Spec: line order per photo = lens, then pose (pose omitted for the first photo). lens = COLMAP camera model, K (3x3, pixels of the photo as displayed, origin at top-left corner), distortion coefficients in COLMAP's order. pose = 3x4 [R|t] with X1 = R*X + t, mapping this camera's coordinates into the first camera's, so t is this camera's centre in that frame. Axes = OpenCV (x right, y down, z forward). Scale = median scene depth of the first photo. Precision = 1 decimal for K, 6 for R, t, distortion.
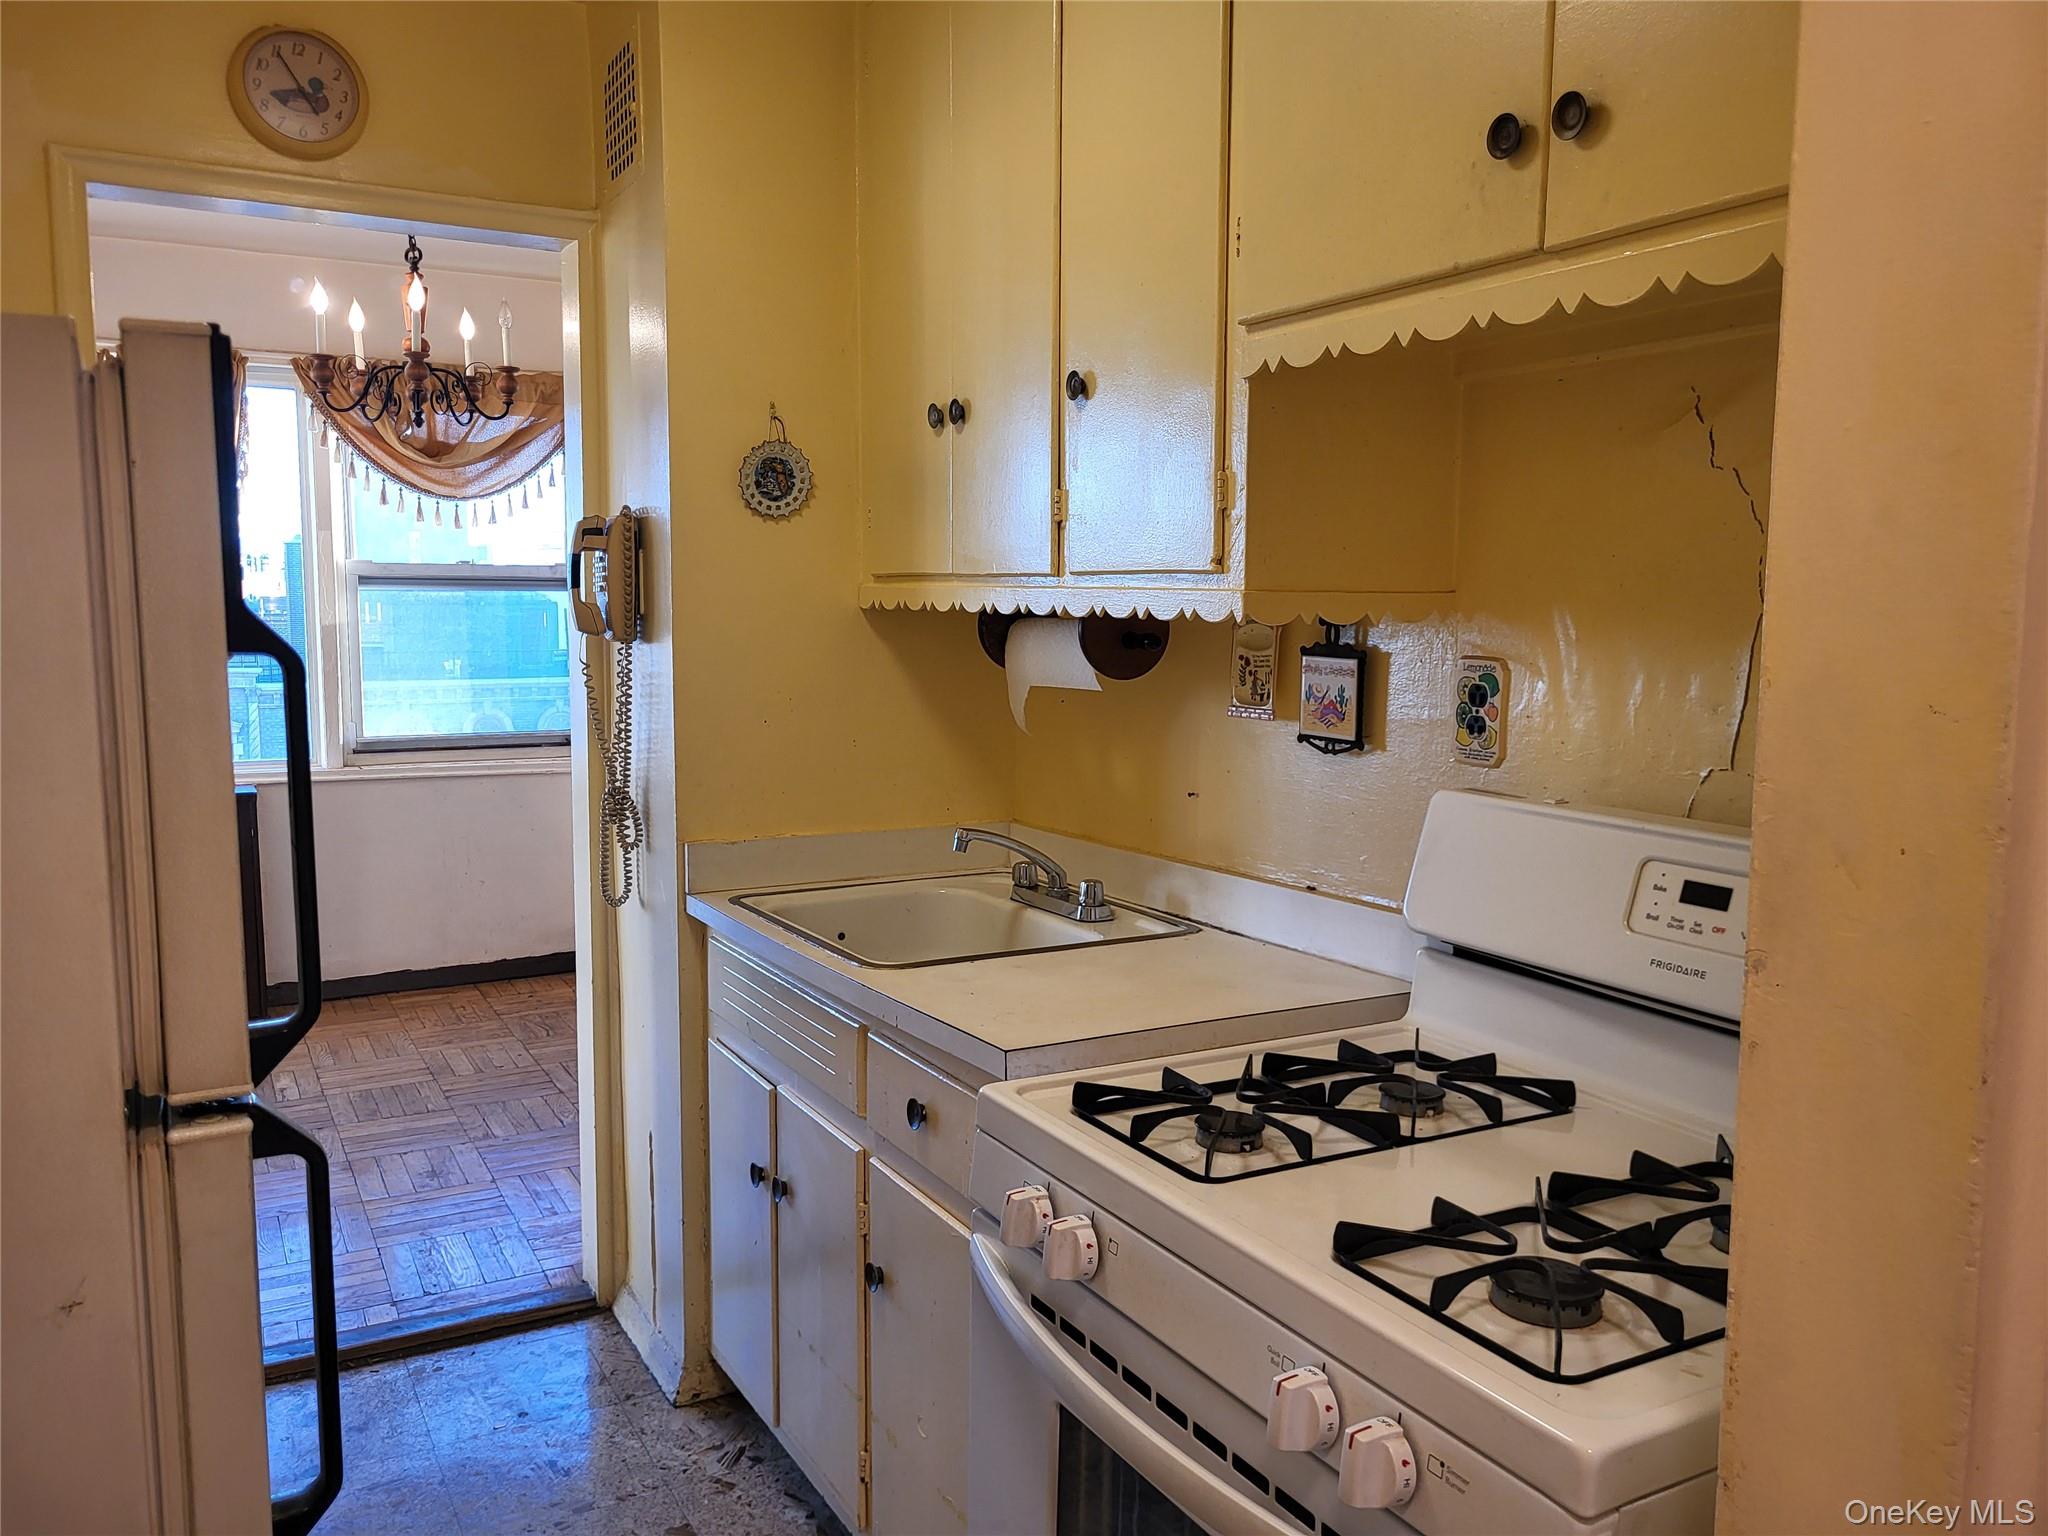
lens RADIAL K [[1548.1, 0, 1024.0], [0, 1548.1, 768.0], [0, 0, 1]] dist [0.053291, -0.046114]
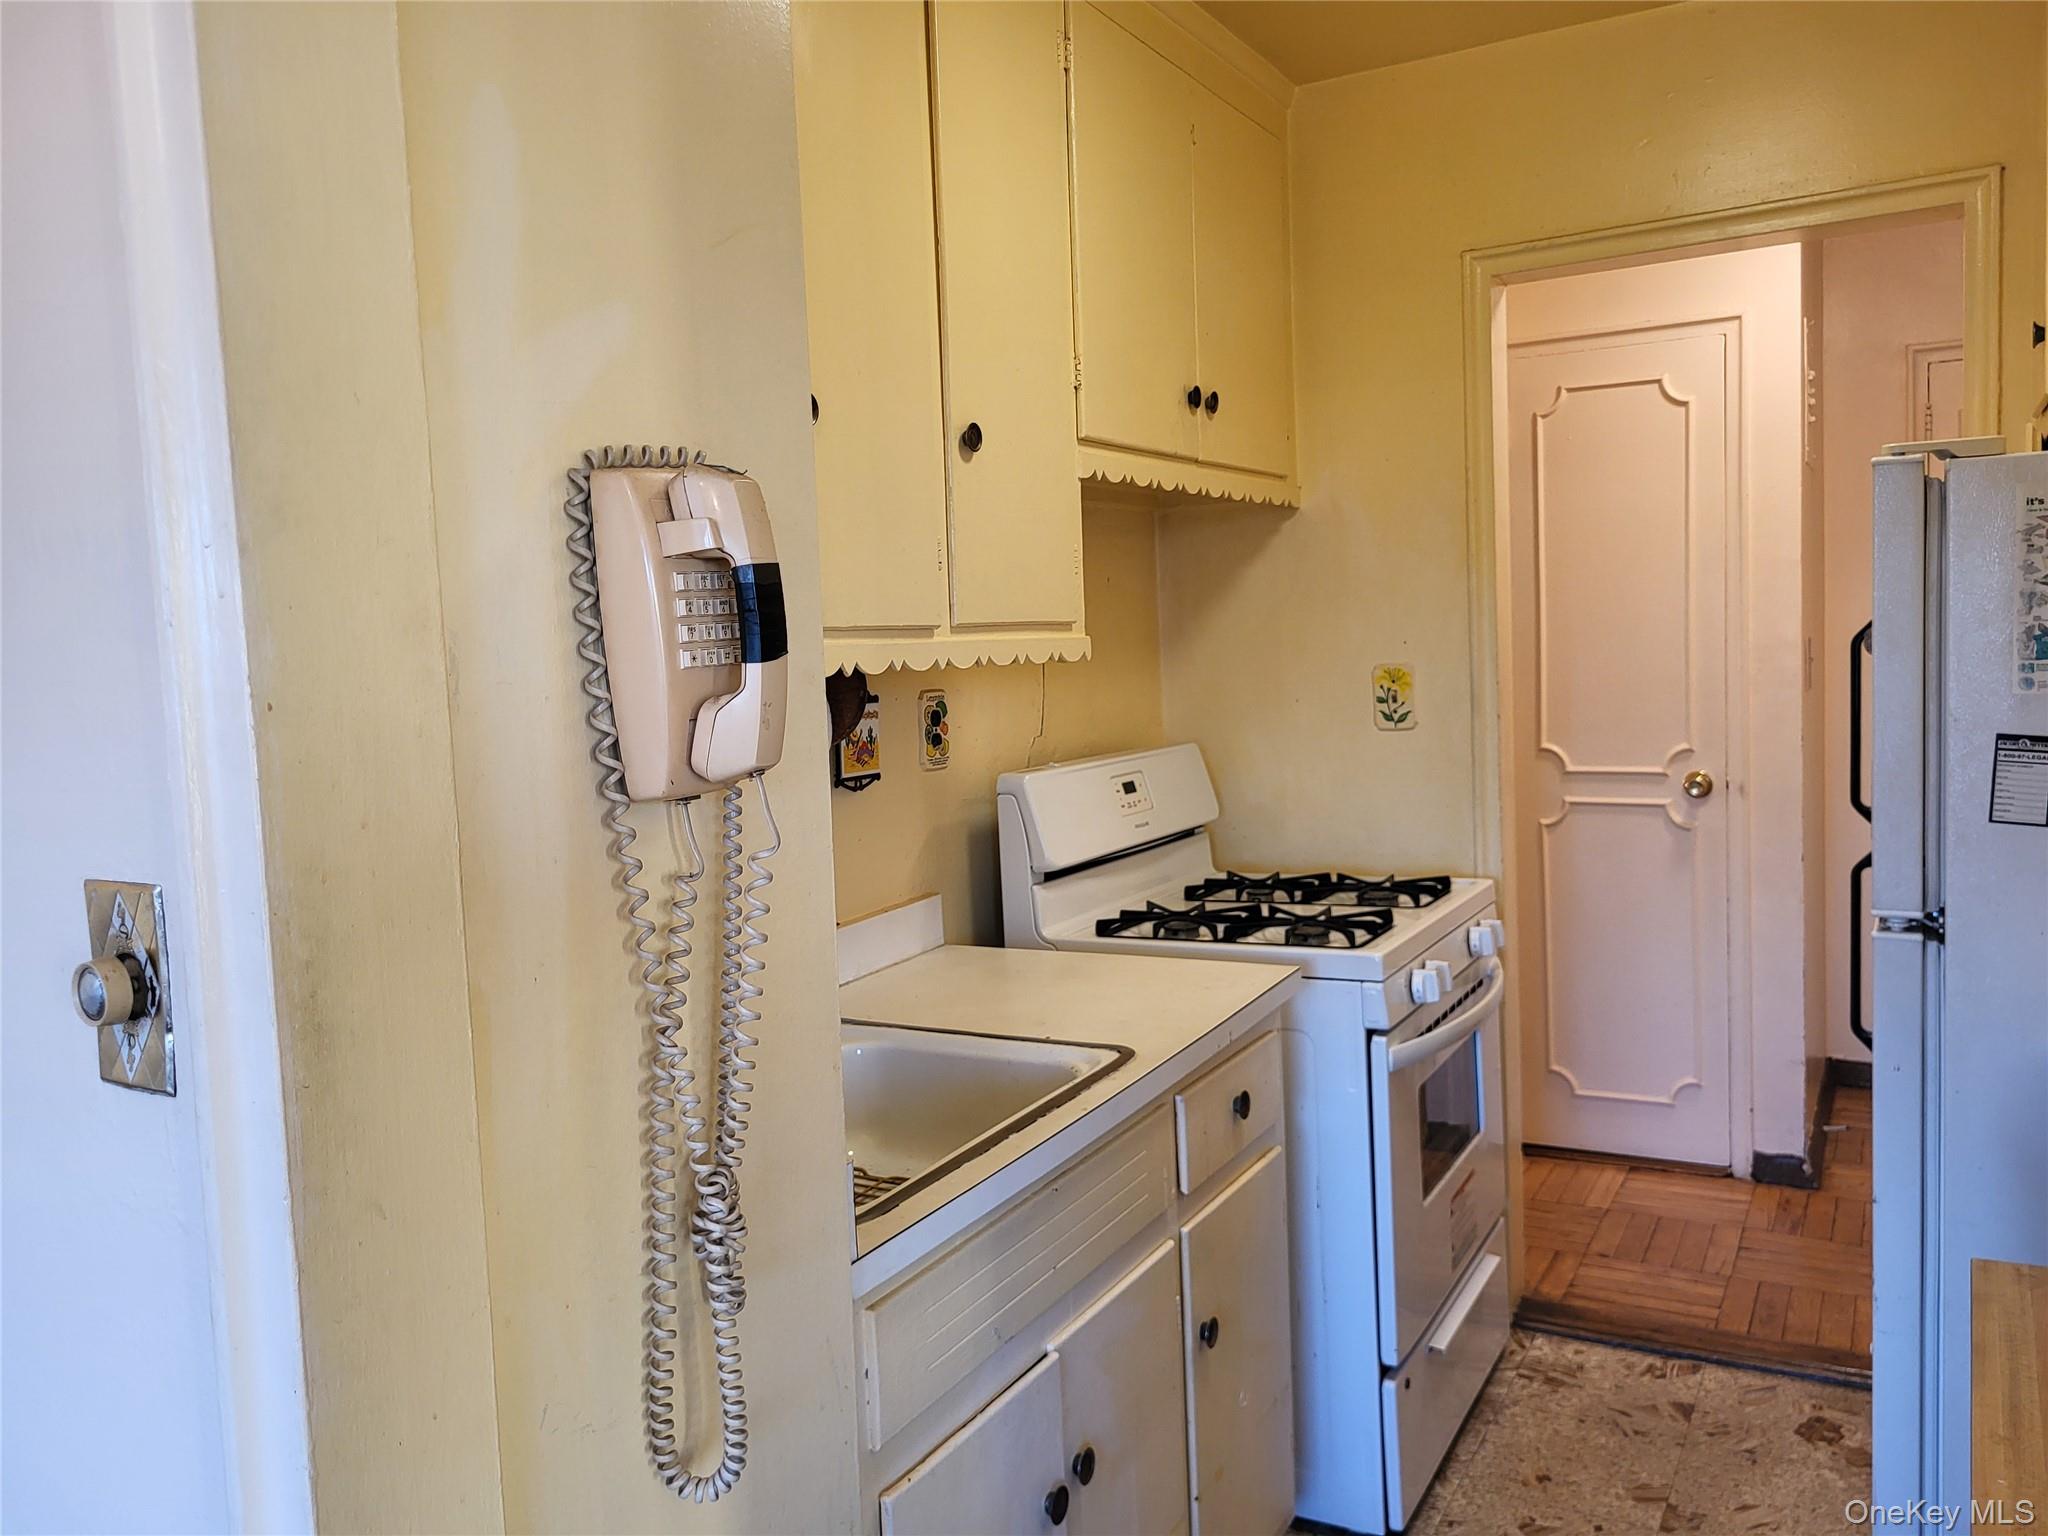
lens RADIAL K [[1548.1, 0, 1024.0], [0, 1548.1, 768.0], [0, 0, 1]] dist [0.053291, -0.046114]
pose [[-0.514125, -0.055611, 0.855910, -0.903643], [0.136068, 0.979971, 0.145405, -0.189069], [-0.846853, 0.191218, -0.496261, 1.603512]]
